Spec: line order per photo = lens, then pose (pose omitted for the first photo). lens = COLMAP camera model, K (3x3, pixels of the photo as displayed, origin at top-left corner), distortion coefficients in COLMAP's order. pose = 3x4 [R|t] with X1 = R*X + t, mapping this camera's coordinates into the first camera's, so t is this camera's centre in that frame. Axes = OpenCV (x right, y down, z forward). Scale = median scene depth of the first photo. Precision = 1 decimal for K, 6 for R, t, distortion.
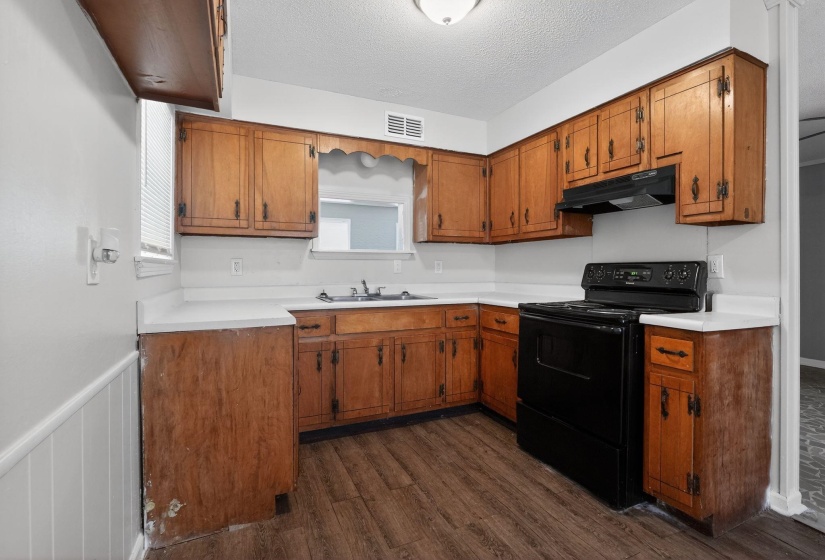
lens RADIAL K [[382.6, 0, 410.9], [0, 382.6, 289.4], [0, 0, 1]] dist [-0.018513, -0.000249]
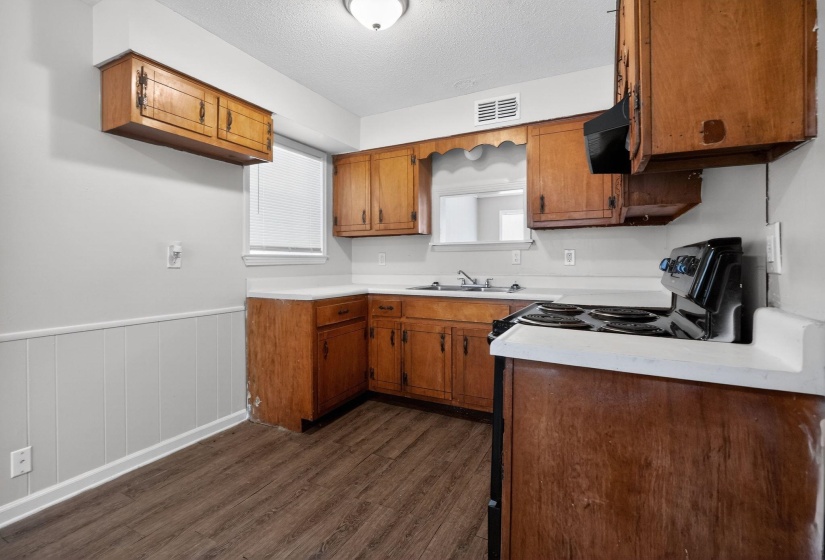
lens RADIAL K [[379.4, 0, 412.4], [0, 379.4, 281.6], [0, 0, 1]] dist [-0.016134, -0.000413]
pose [[0.623020, 0.036390, -0.781359, 0.739905], [-0.037008, 0.999170, 0.017026, -0.009906], [0.781330, 0.018309, 0.623849, 0.313659]]
